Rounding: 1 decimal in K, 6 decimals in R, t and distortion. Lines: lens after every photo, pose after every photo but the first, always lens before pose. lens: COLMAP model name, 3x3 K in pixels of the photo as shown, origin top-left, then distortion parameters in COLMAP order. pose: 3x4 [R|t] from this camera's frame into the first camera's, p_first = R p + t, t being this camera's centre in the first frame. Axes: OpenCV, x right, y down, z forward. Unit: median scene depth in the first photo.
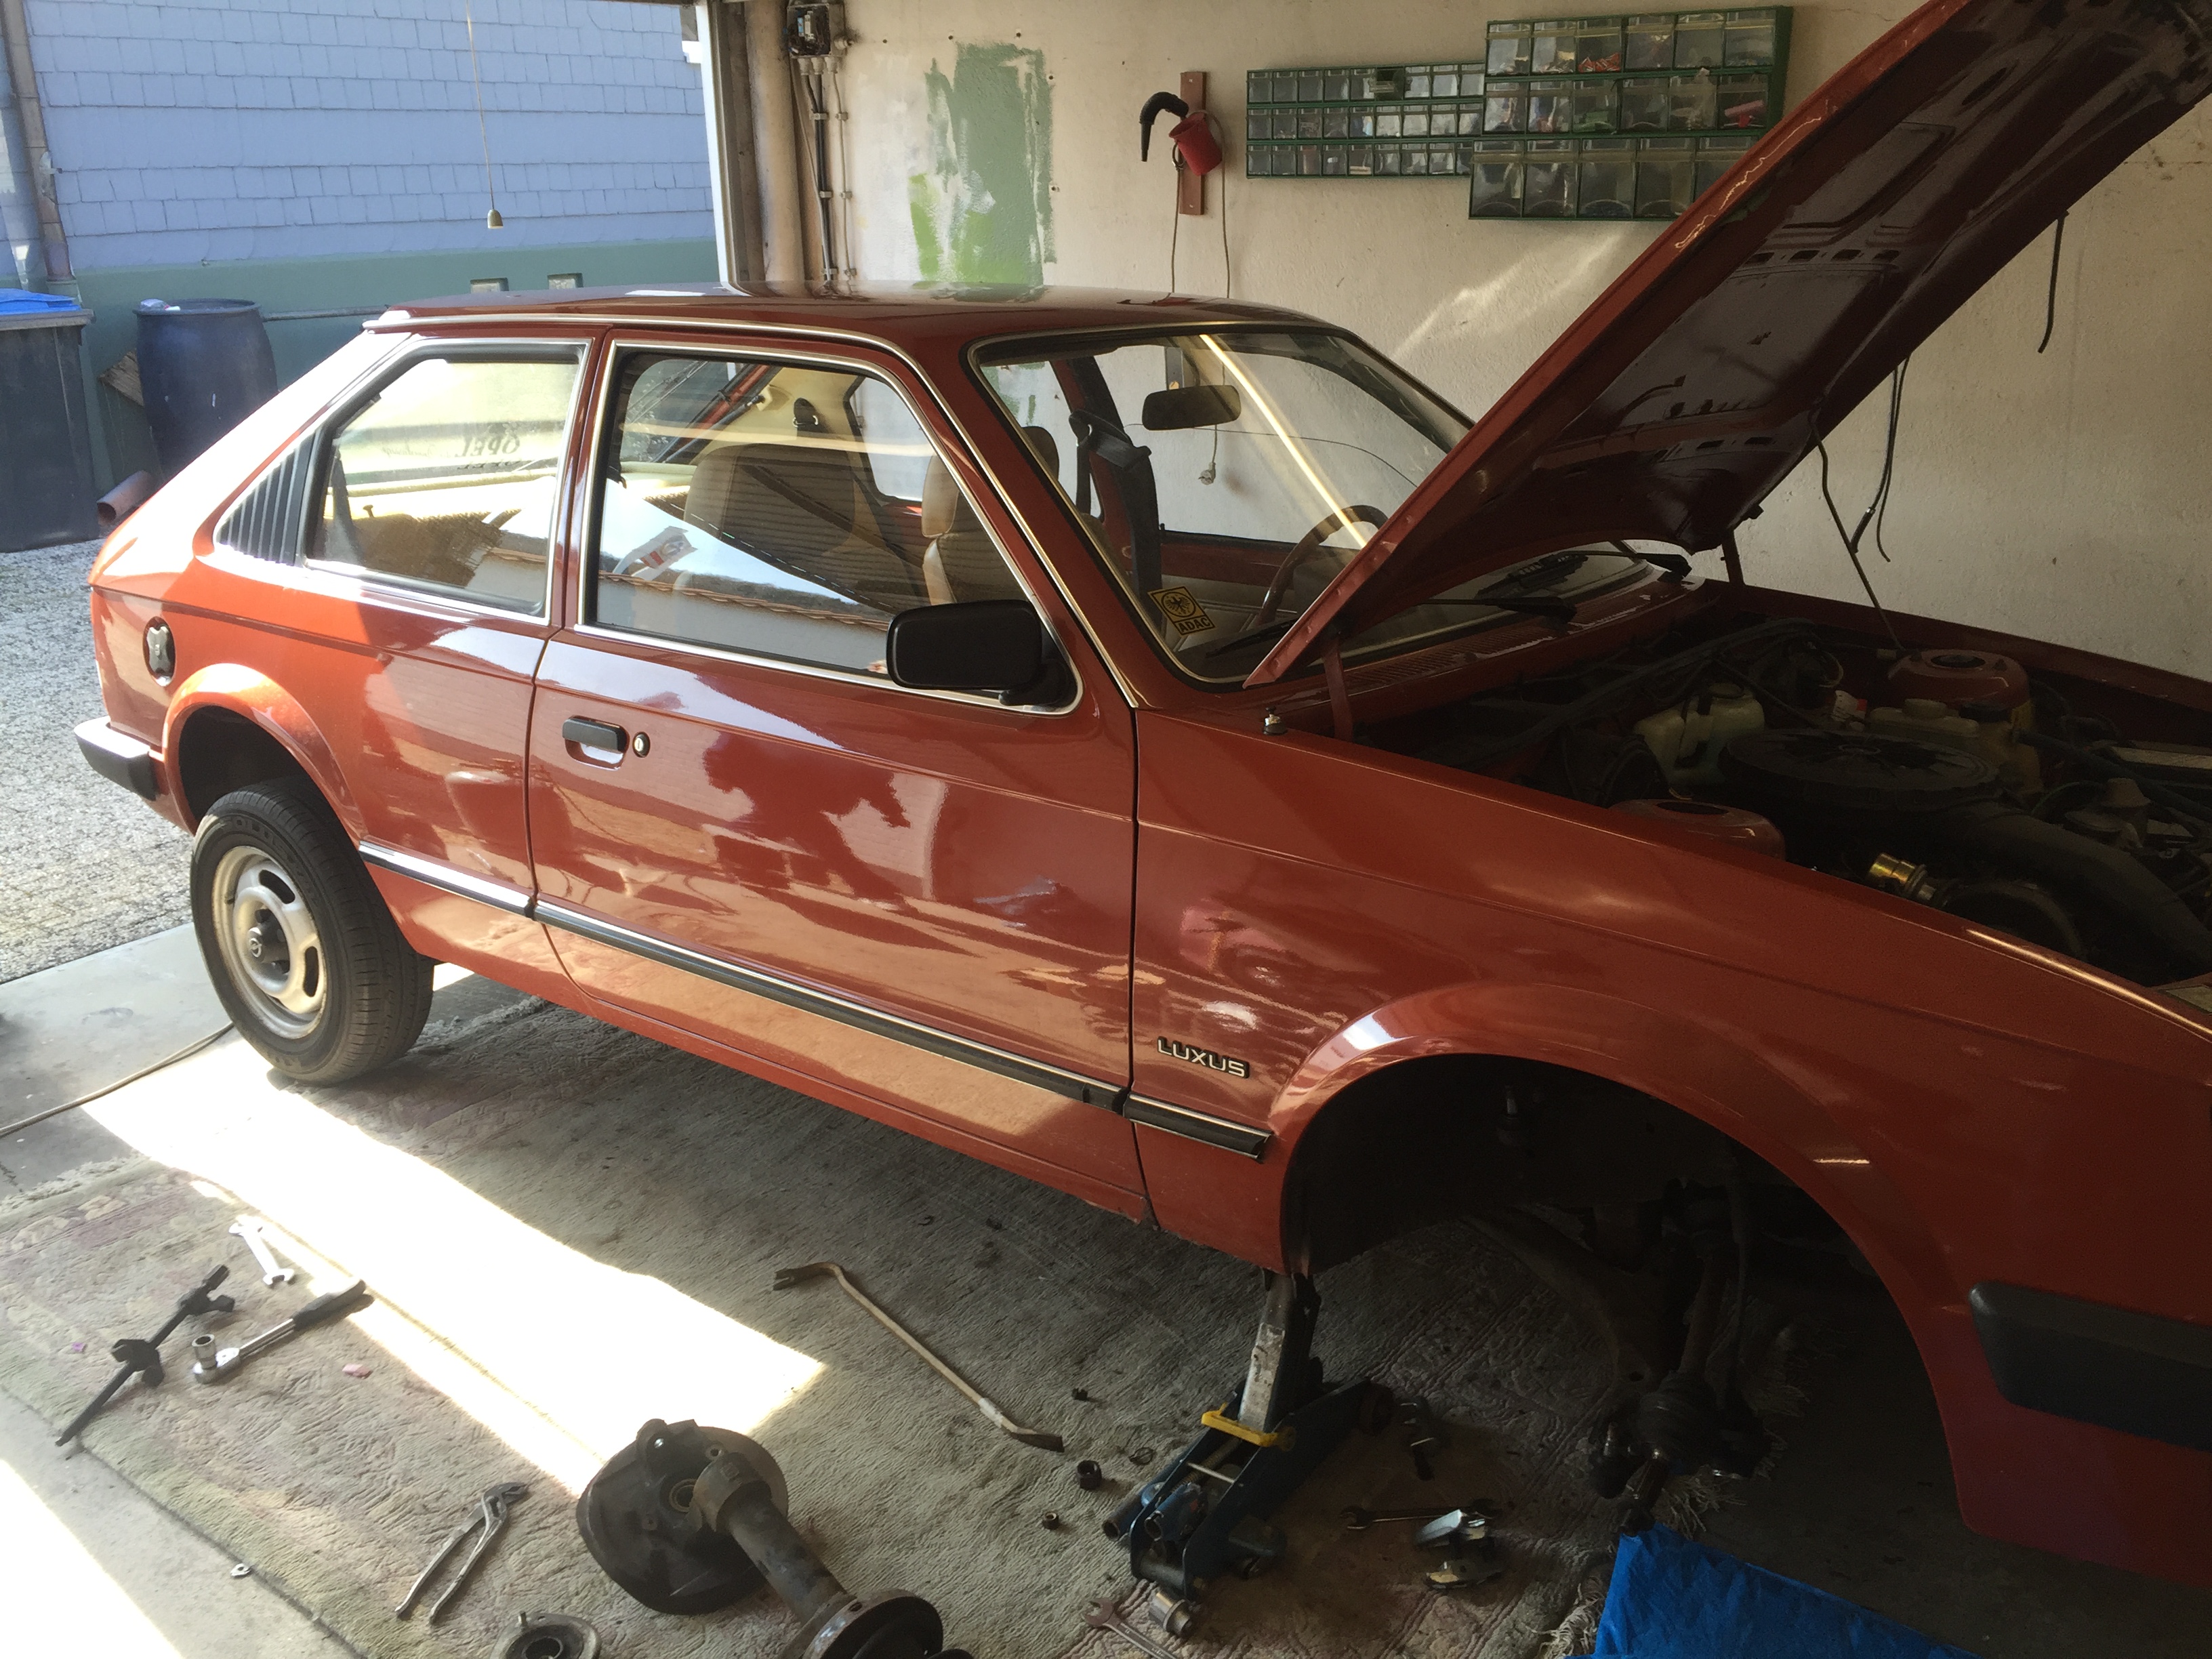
lens RADIAL K [[1896.3, 0, 1104.3], [0, 1896.3, 816.3], [0, 0, 1]] dist [0.085966, -0.096450]
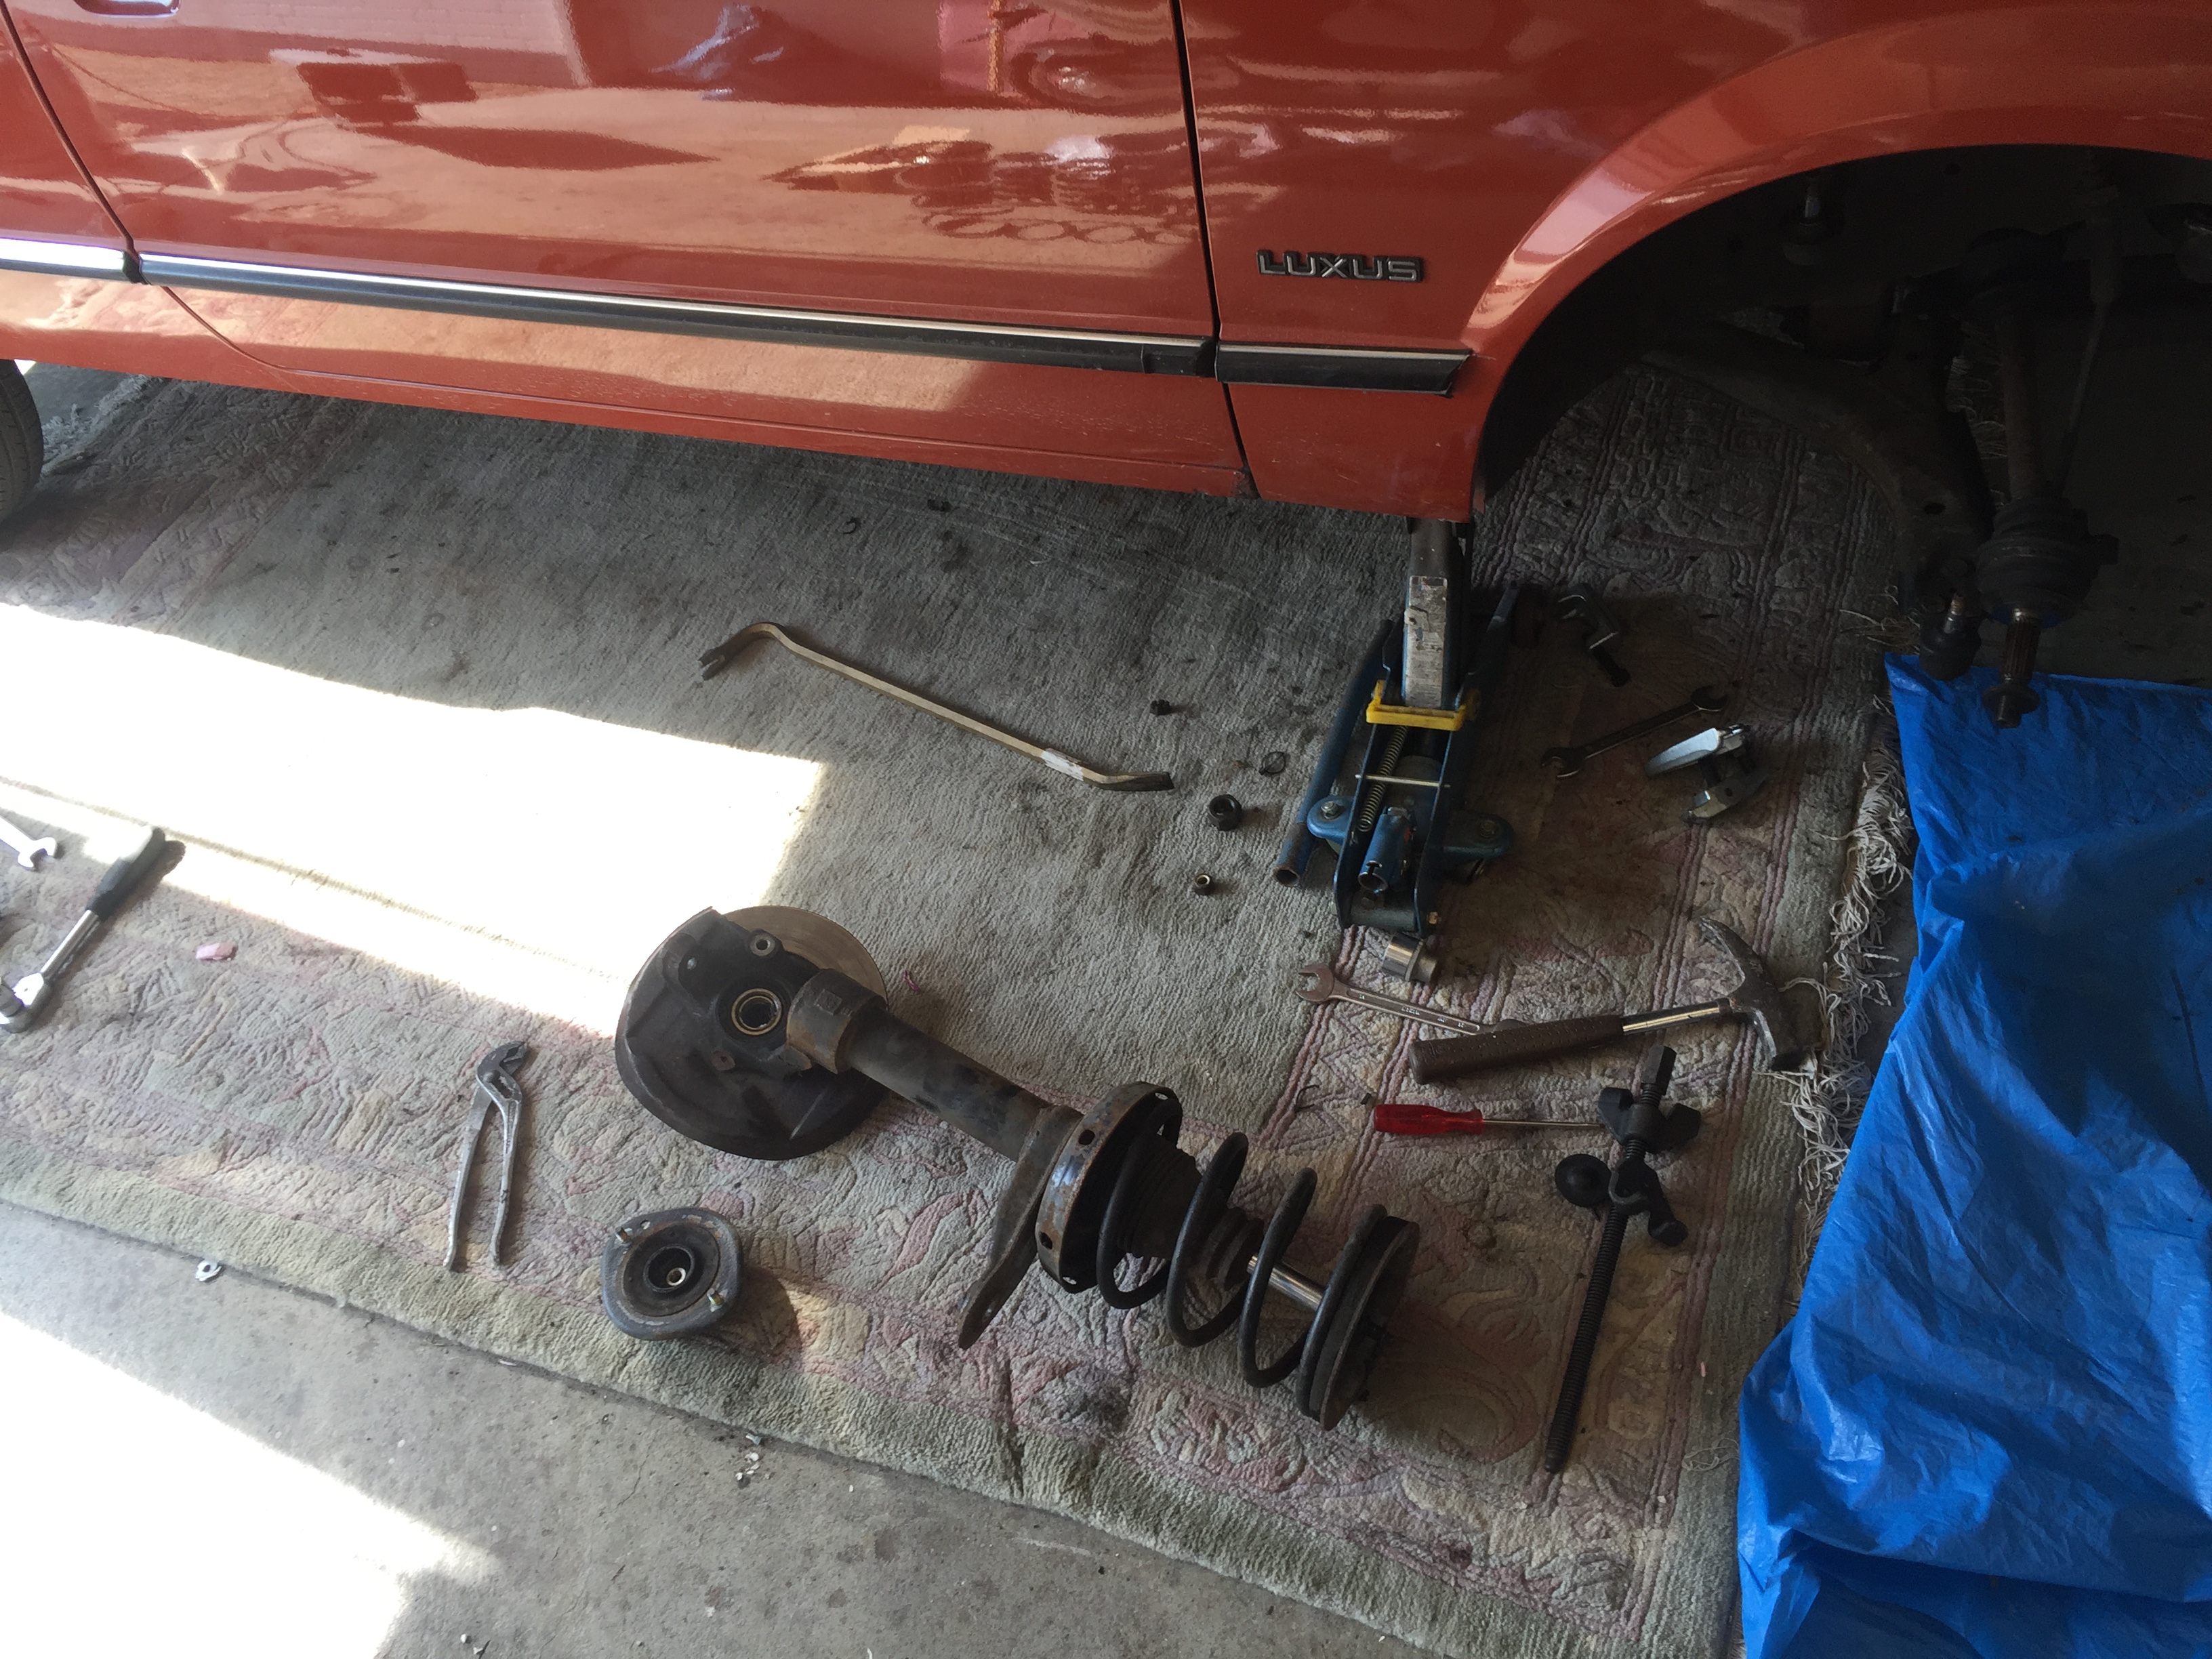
lens RADIAL K [[1896.3, 0, 1119.8], [0, 1896.3, 807.4], [0, 0, 1]] dist [0.085966, -0.096450]
pose [[0.948048, -0.306323, 0.085856, -0.114416], [0.231144, 0.848700, 0.475690, -0.036991], [-0.218581, -0.431131, 0.875413, 0.327688]]
